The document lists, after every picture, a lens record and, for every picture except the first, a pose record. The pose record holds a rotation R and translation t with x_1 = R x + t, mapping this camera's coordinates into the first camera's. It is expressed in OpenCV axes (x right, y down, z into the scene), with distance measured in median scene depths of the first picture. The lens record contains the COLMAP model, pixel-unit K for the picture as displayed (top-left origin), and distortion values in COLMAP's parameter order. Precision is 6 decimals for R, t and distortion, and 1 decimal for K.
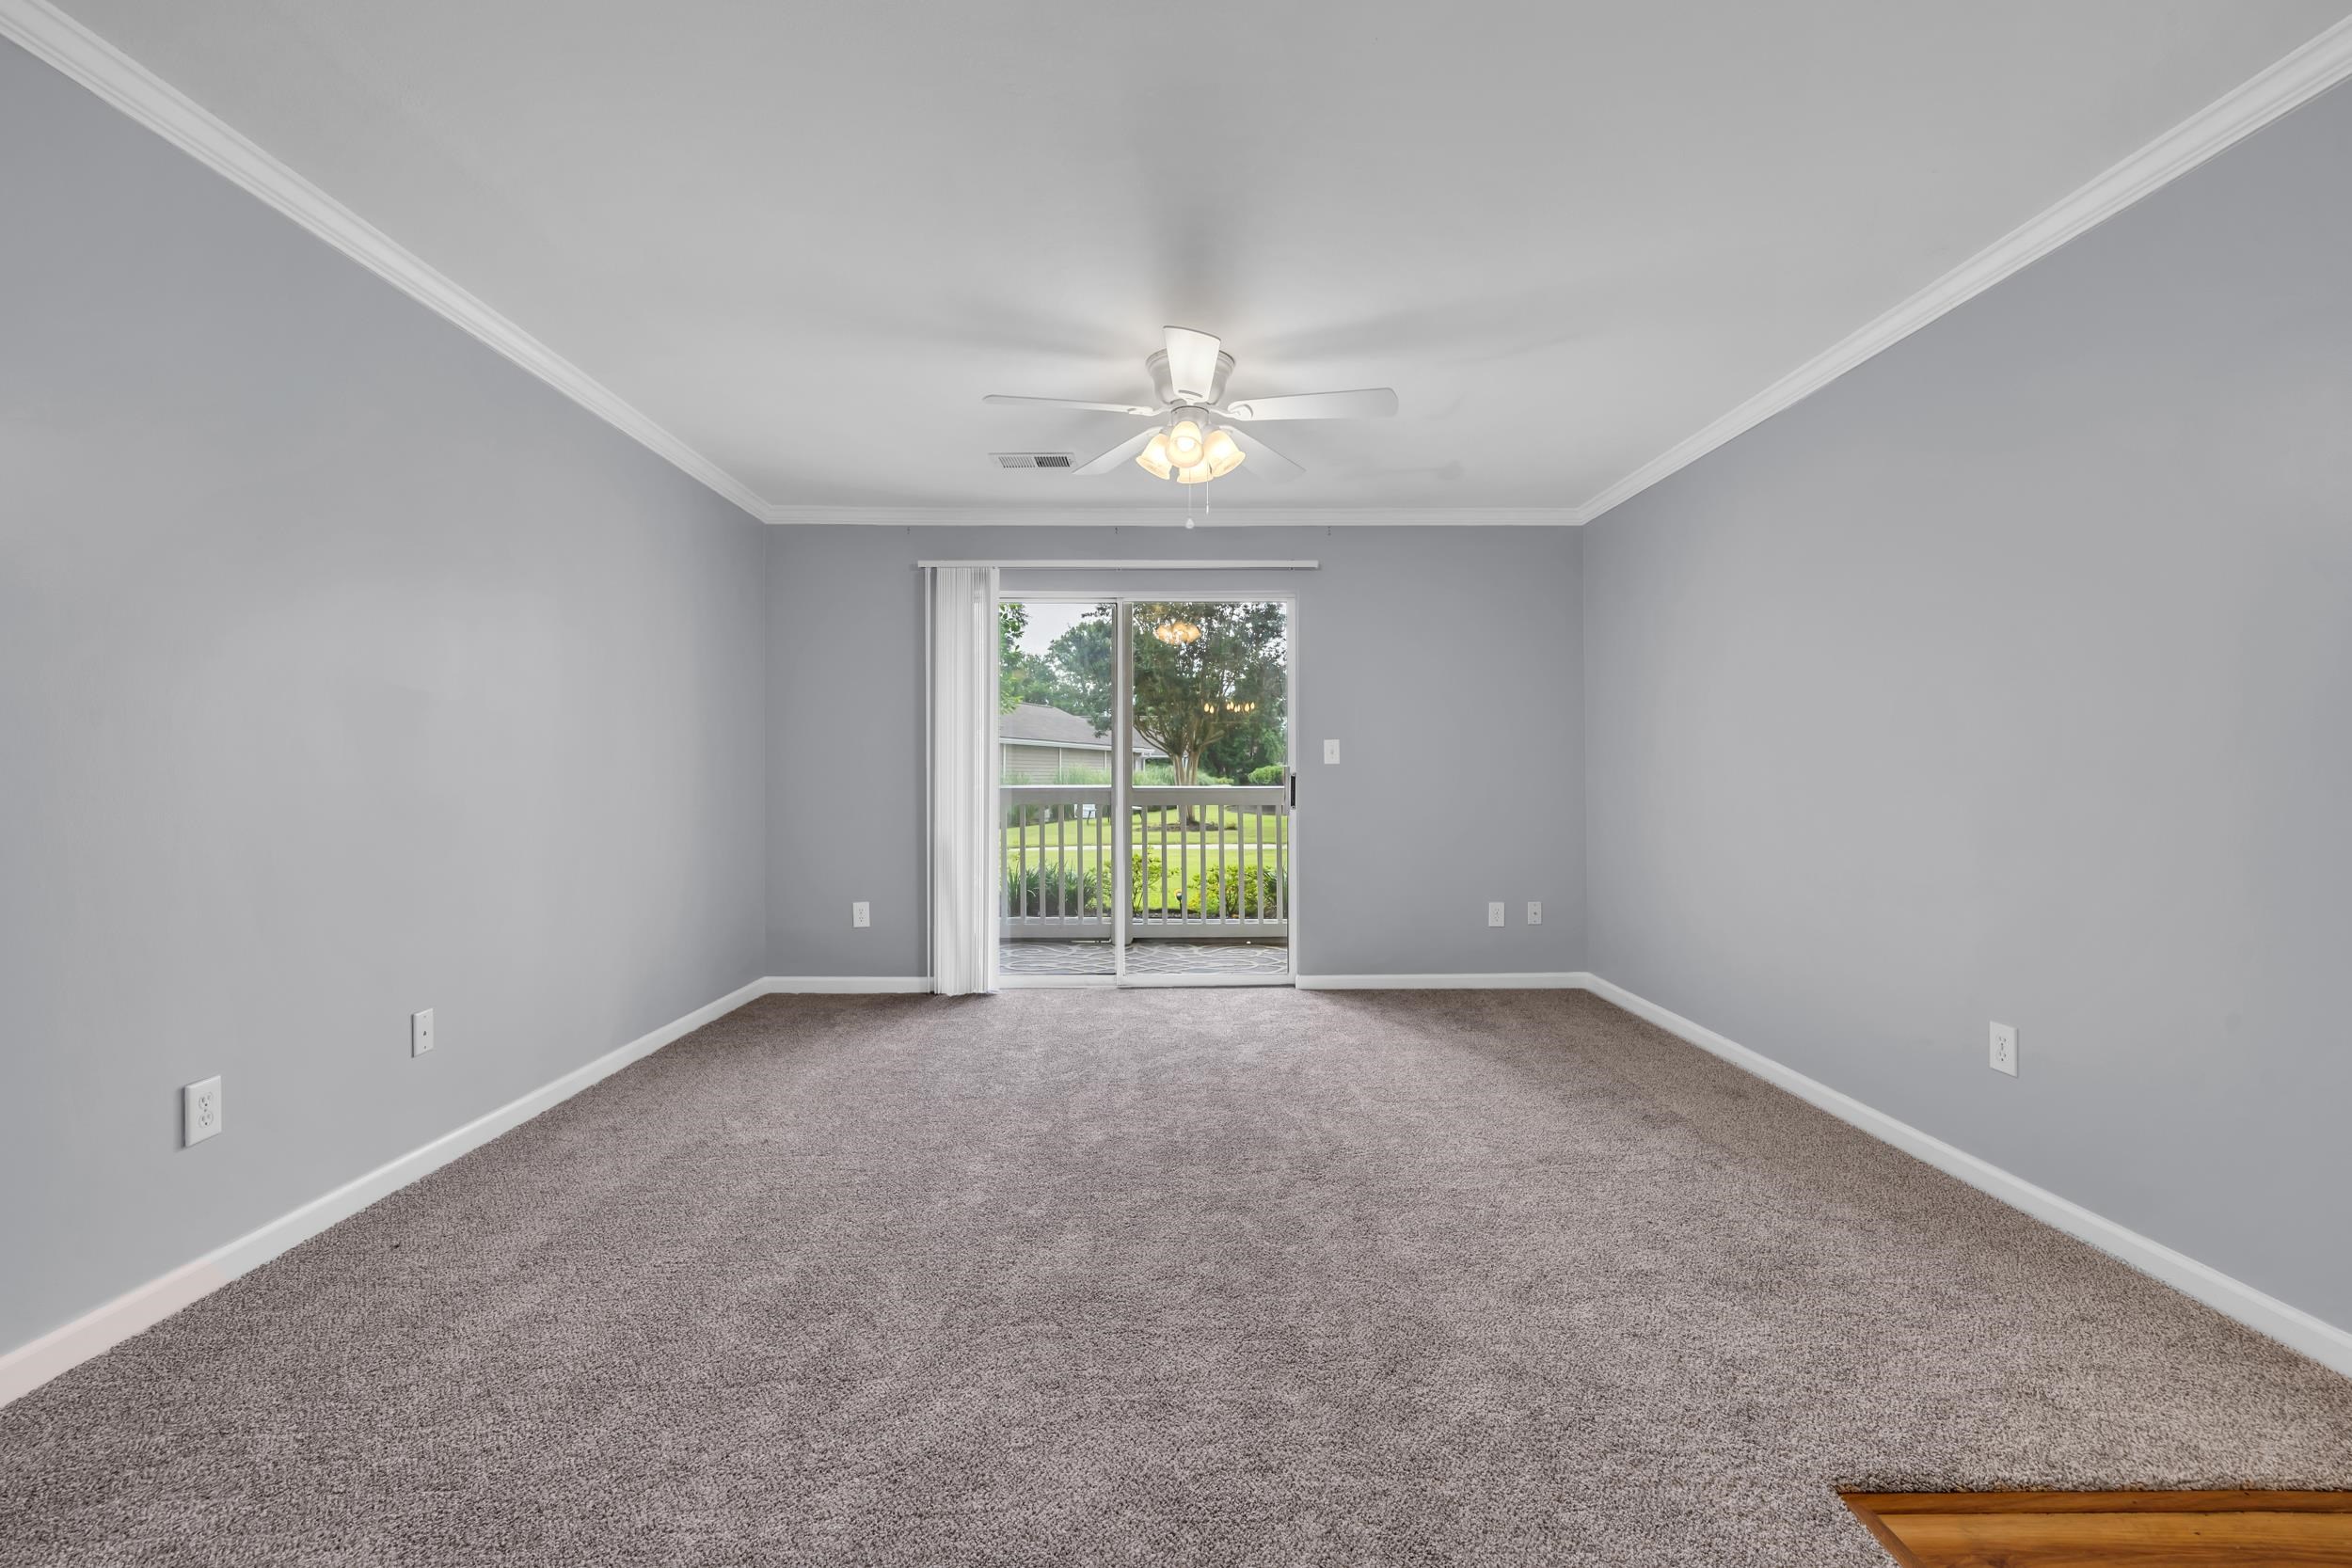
lens RADIAL K [[980.3, 0, 1176.0], [0, 980.3, 784.0], [0, 0, 1]] dist [0.007217, 0.000337]
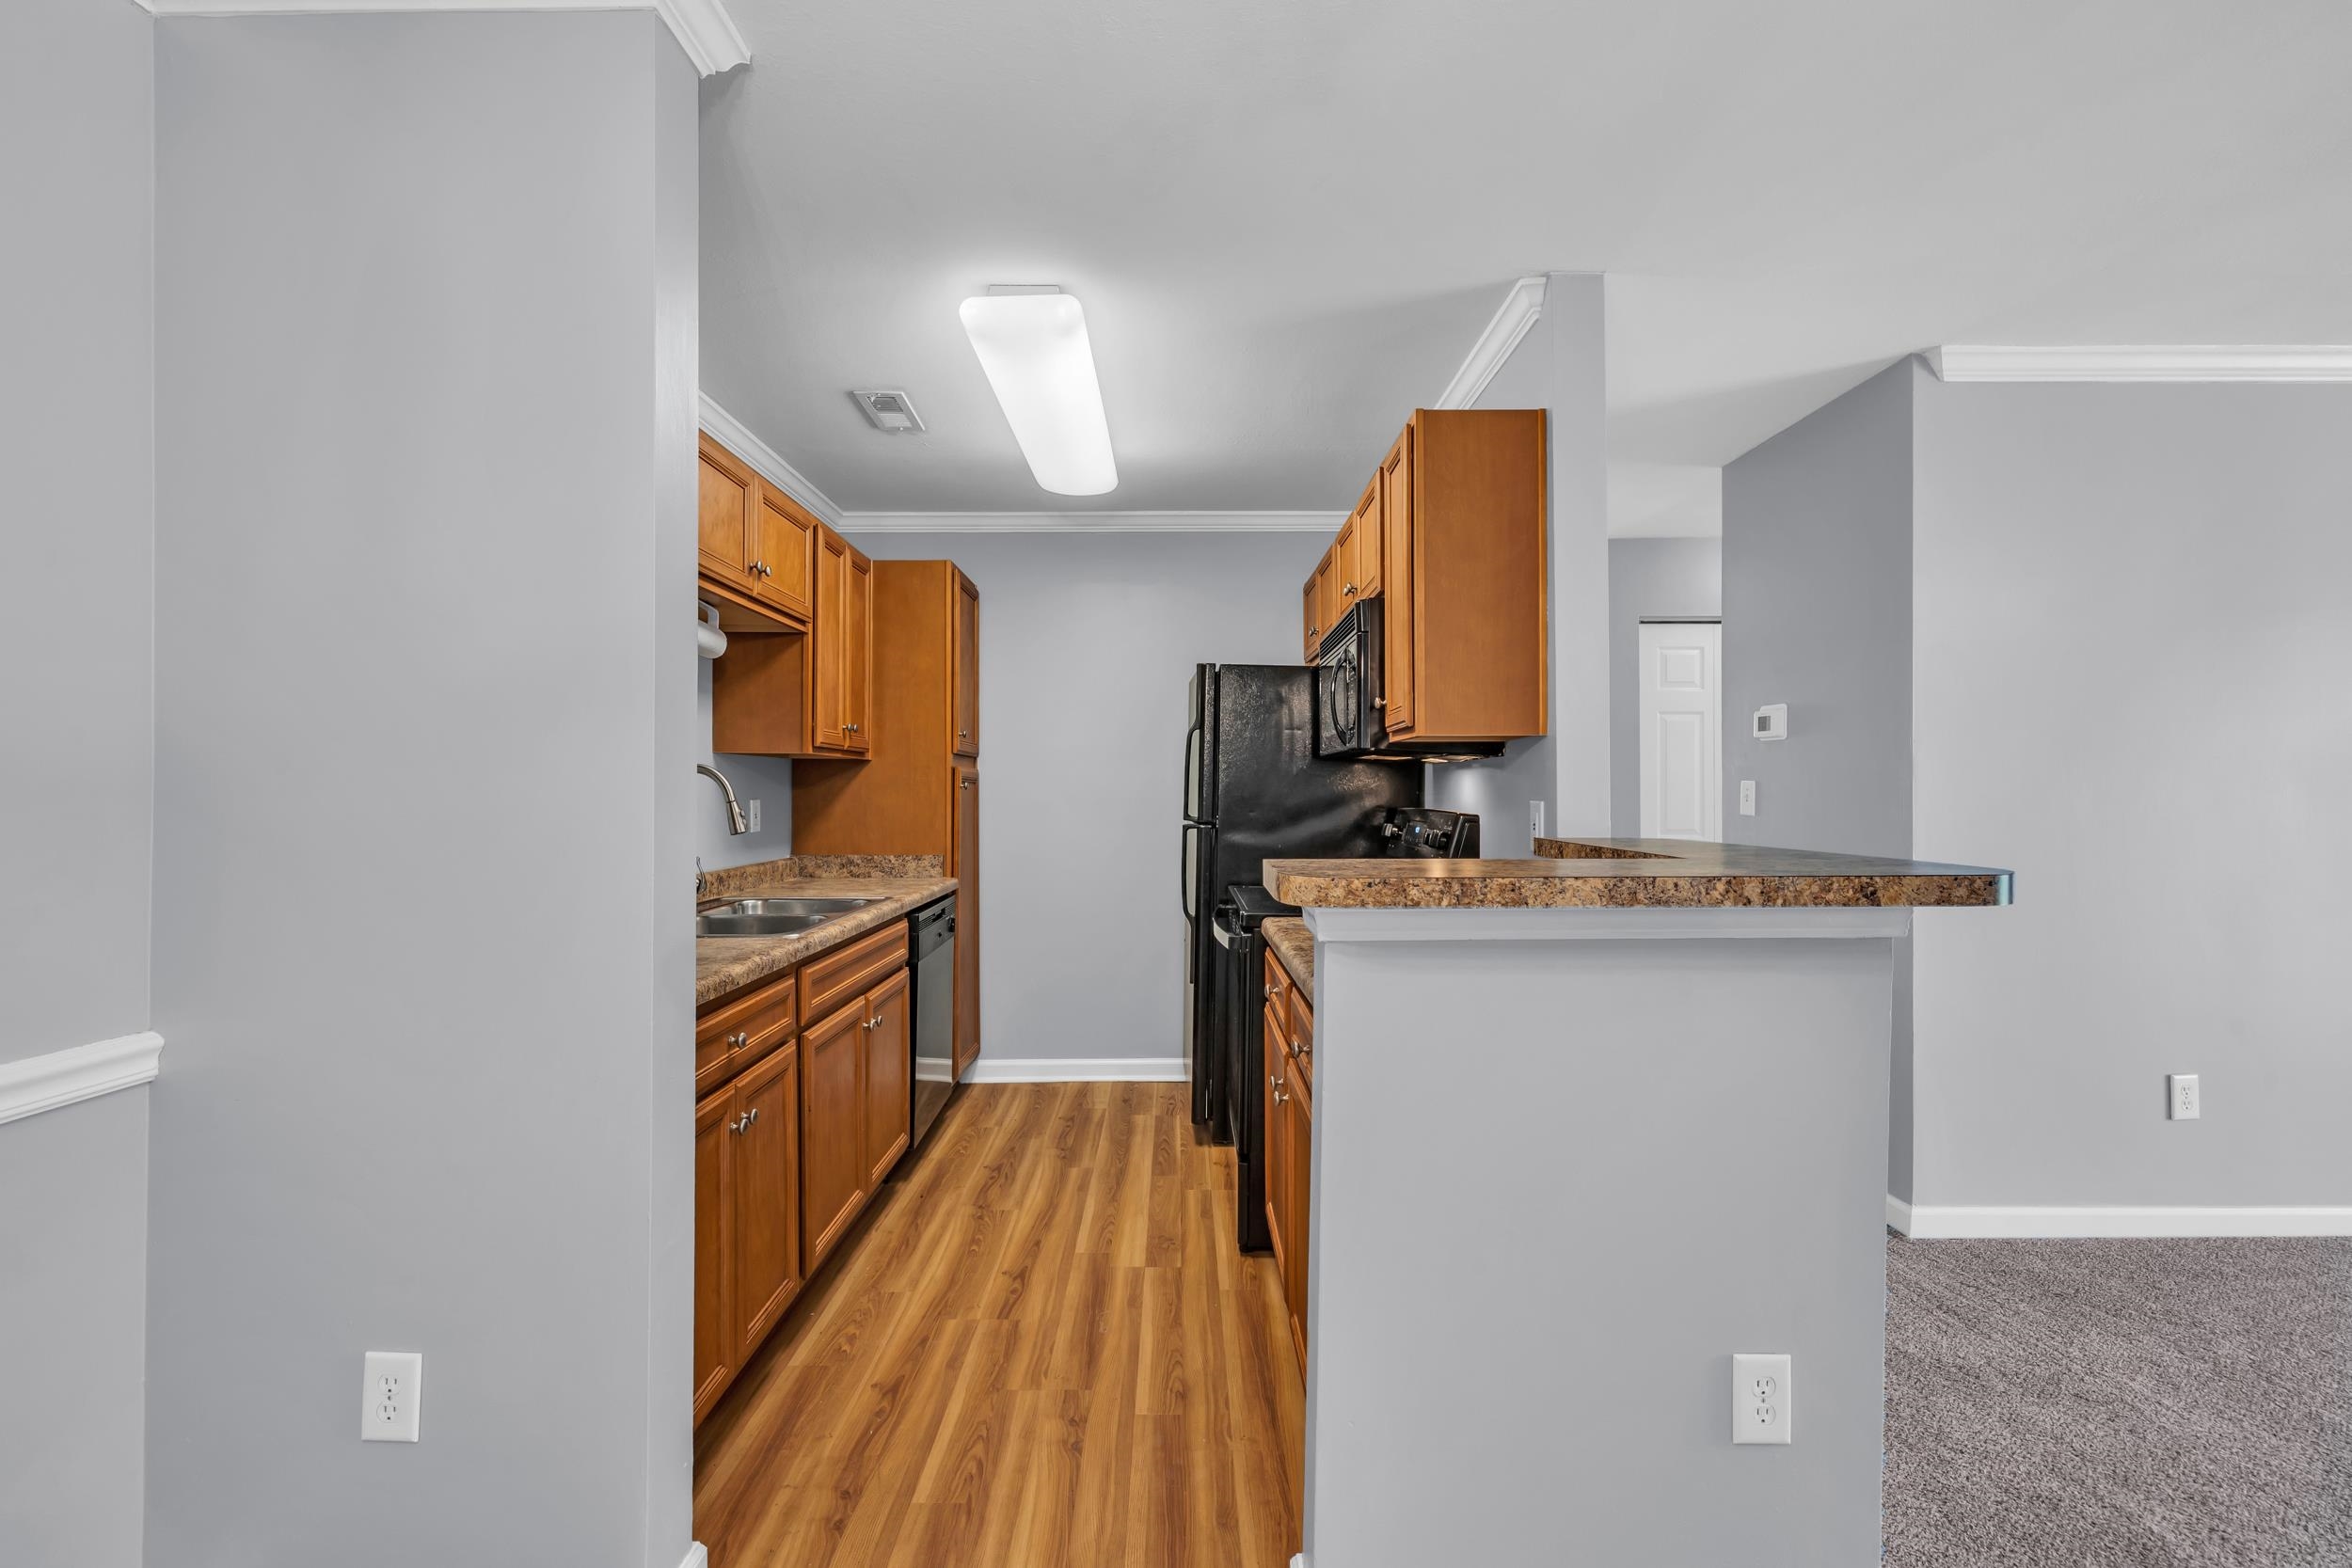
lens RADIAL K [[984.9, 0, 1173.3], [0, 984.9, 789.6], [0, 0, 1]] dist [0.000385, 0.000134]
pose [[-0.022381, -0.005769, -0.999733, 0.388123], [-0.003246, 0.999978, -0.005698, -0.074997], [0.999744, 0.003118, -0.022399, -0.345200]]
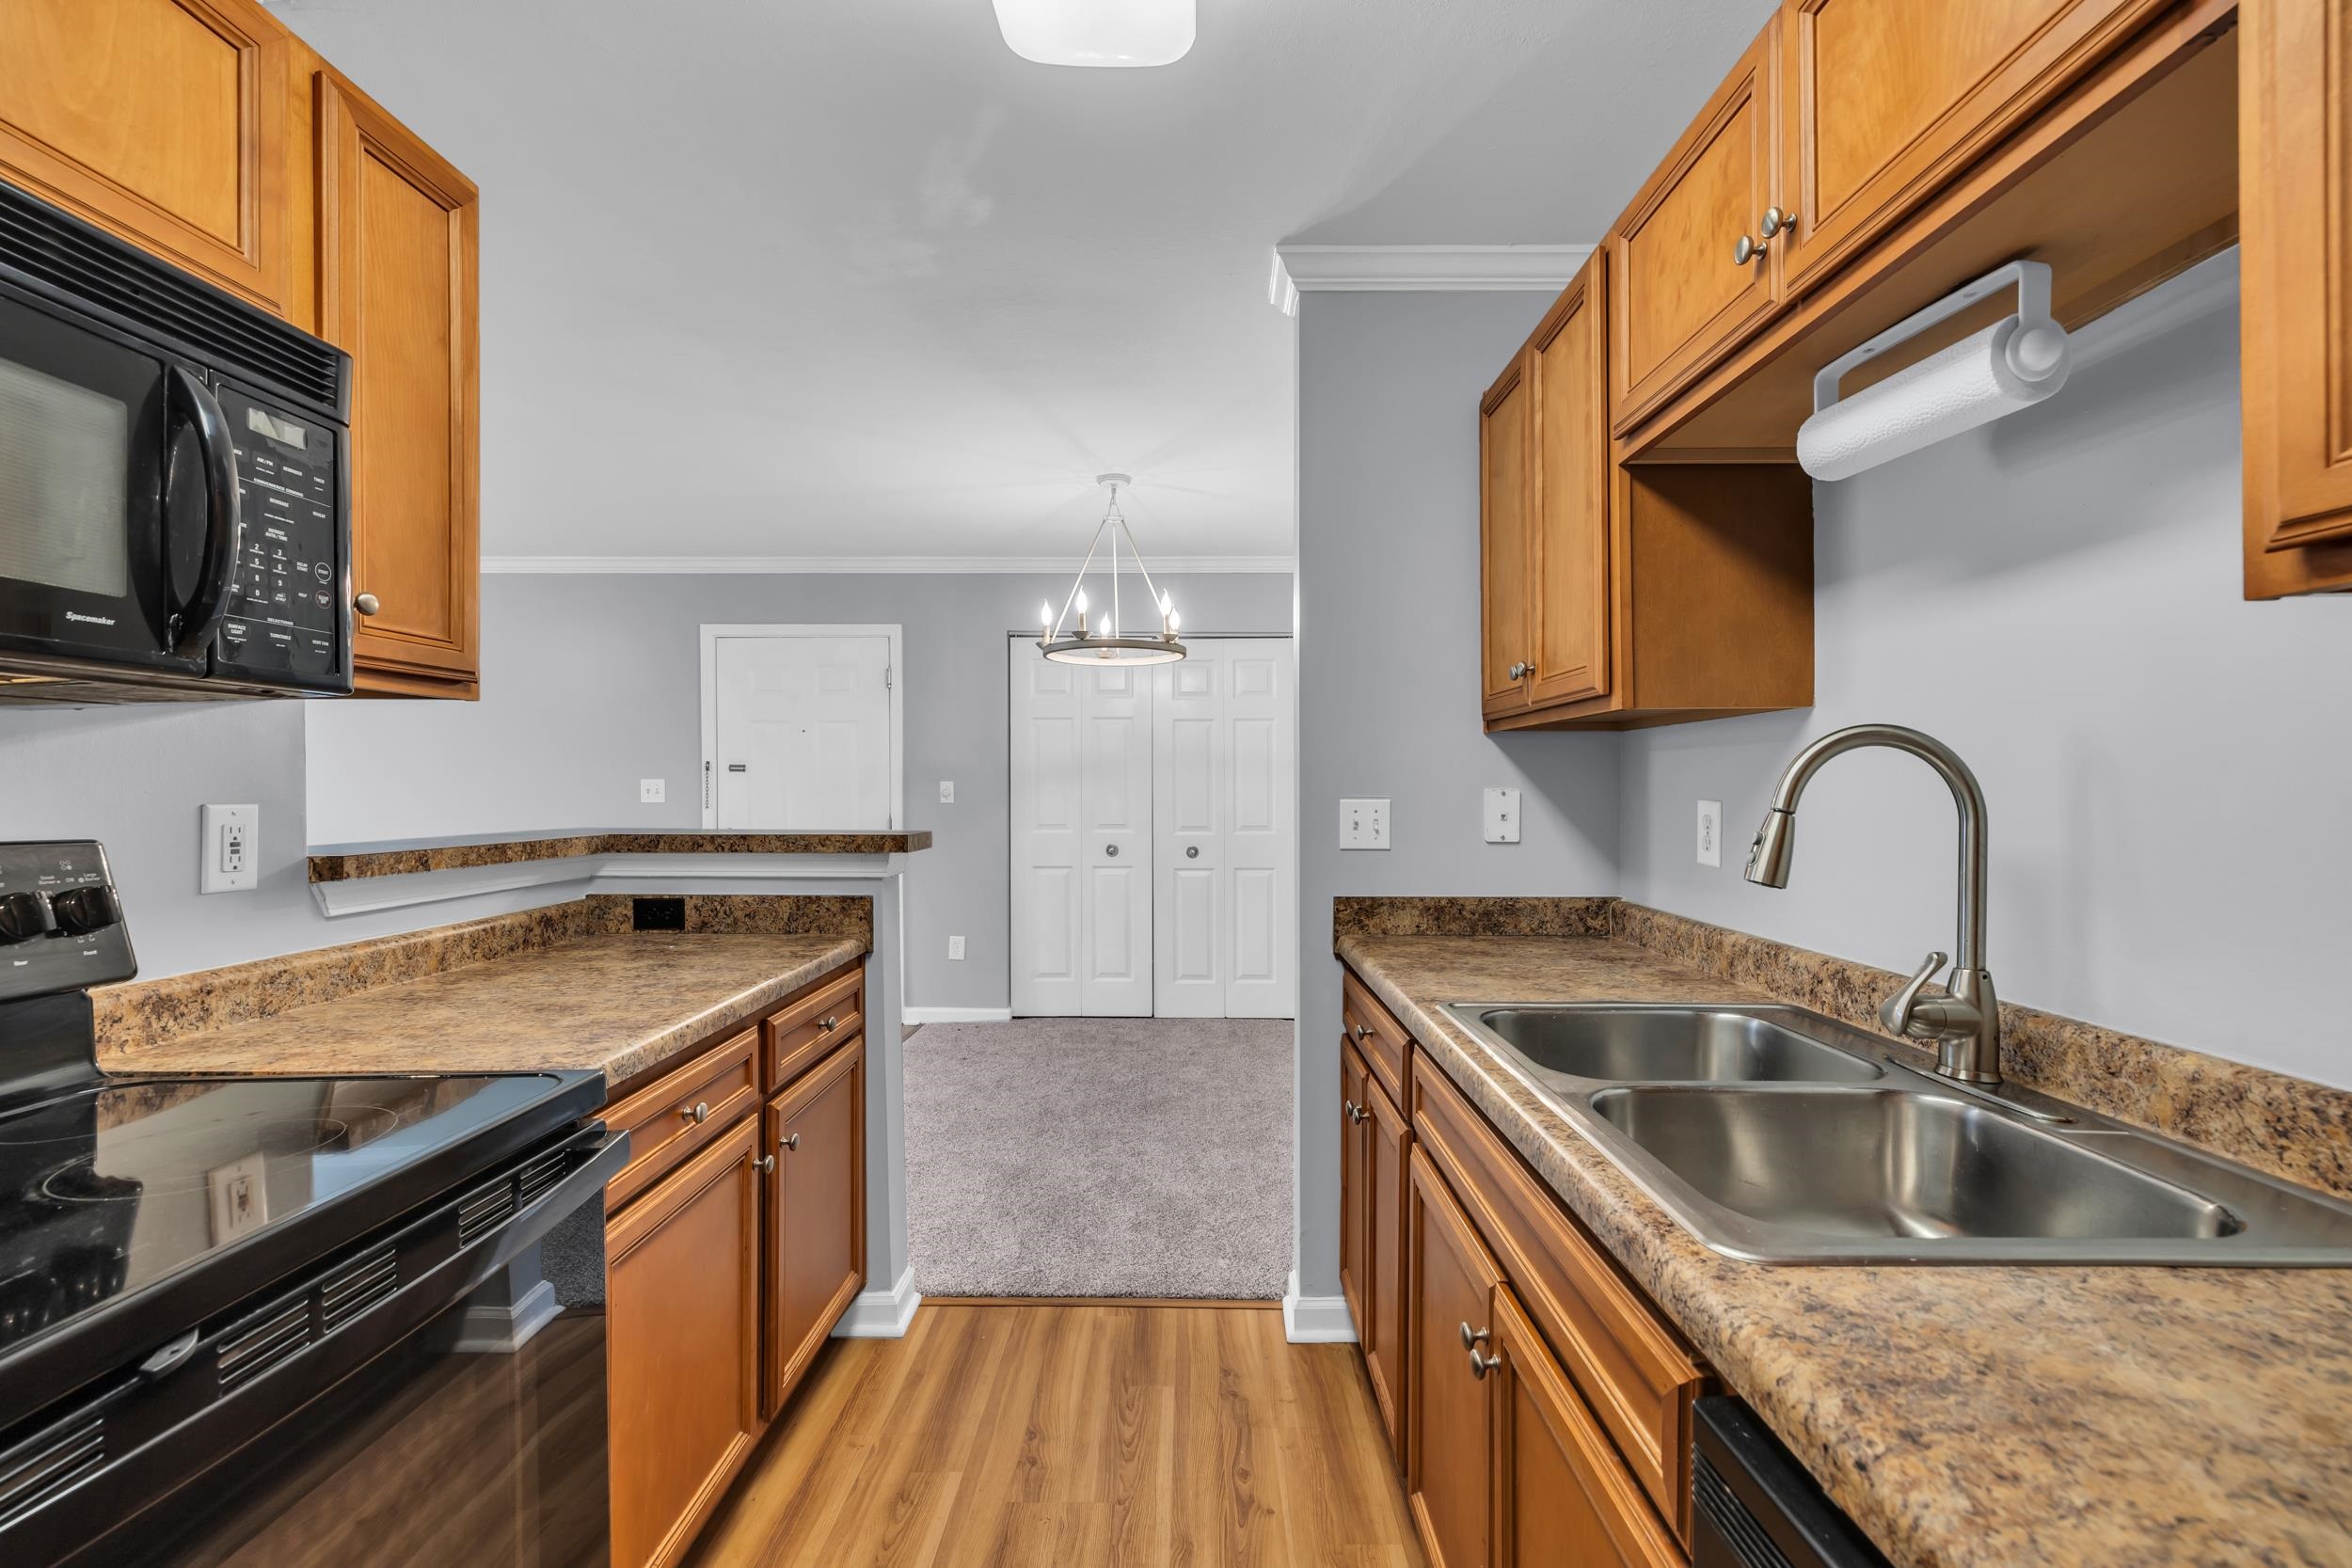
lens RADIAL K [[984.9, 0, 1173.3], [0, 984.9, 789.6], [0, 0, 1]] dist [0.000385, 0.000134]
pose [[0.041800, -0.004551, 0.999116, -1.487258], [0.001818, 0.999988, 0.004479, -0.074387], [-0.999124, 0.001630, 0.041808, -0.633786]]
